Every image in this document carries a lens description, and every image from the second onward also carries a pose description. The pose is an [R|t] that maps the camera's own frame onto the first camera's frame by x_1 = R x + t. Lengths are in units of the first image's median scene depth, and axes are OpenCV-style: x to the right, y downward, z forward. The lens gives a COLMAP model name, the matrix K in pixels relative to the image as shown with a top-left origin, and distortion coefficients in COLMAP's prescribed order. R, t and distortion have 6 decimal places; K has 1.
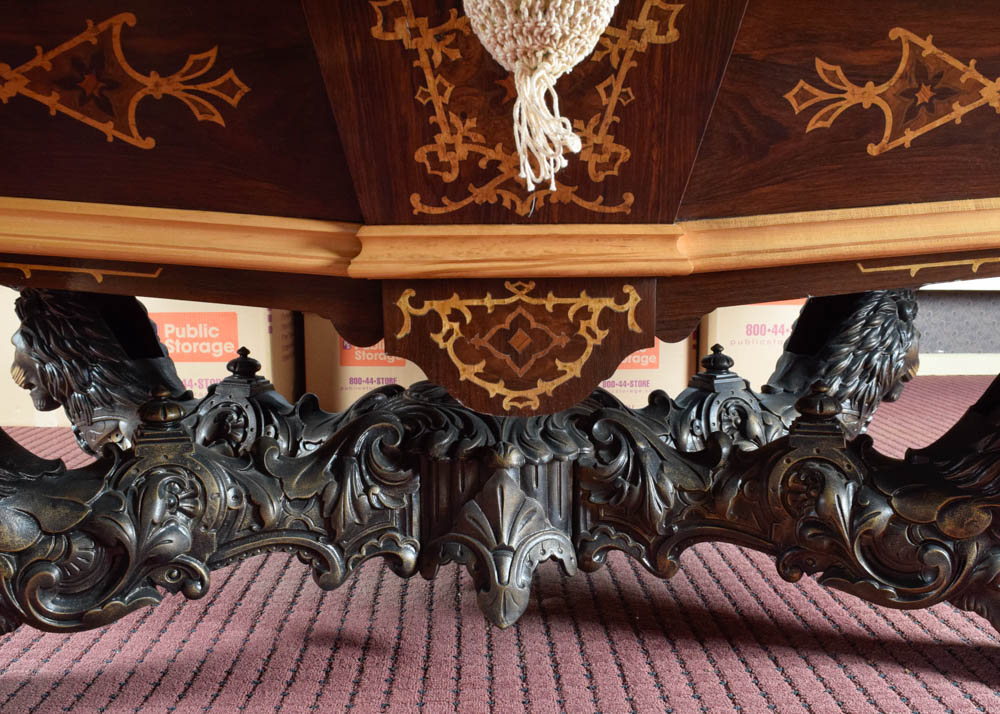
lens RADIAL K [[1020.3, 0, 505.0], [0, 1020.3, 353.2], [0, 0, 1]] dist [-0.075991, 0.000000]
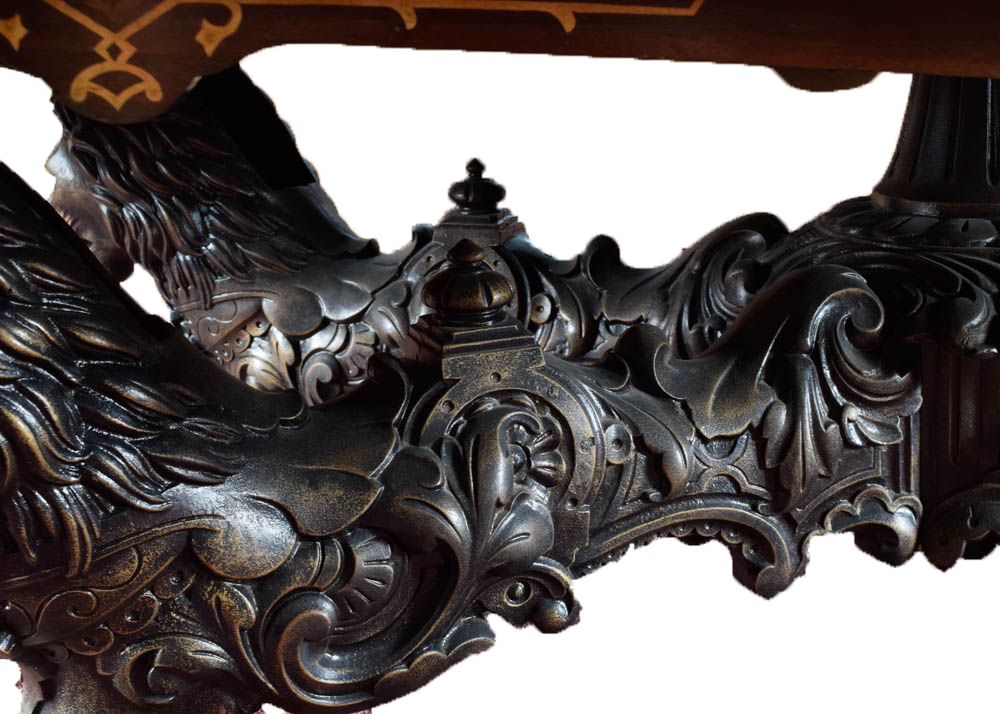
lens RADIAL K [[1482.0, 0, 556.7], [0, 1482.0, 342.8], [0, 0, 1]] dist [-0.064383, 0.000000]
pose [[0.998968, -0.043358, -0.013502, -0.417696], [0.044742, 0.990596, 0.129300, -0.018585], [0.007768, -0.129770, 0.991514, 0.337346]]
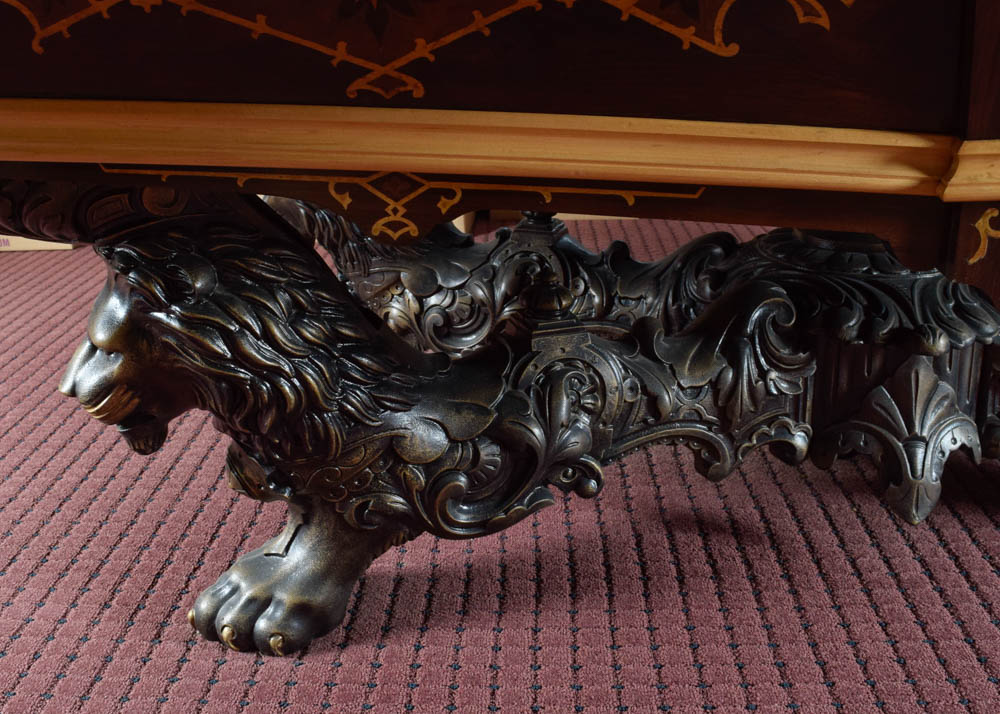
lens RADIAL K [[1100.2, 0, 441.9], [0, 1100.2, 348.2], [0, 0, 1]] dist [-0.092520, 0.000000]
pose [[0.993130, -0.001804, -0.117002, -0.467272], [0.027295, 0.975871, 0.216635, -0.162771], [0.113788, -0.218340, 0.969216, 0.053076]]
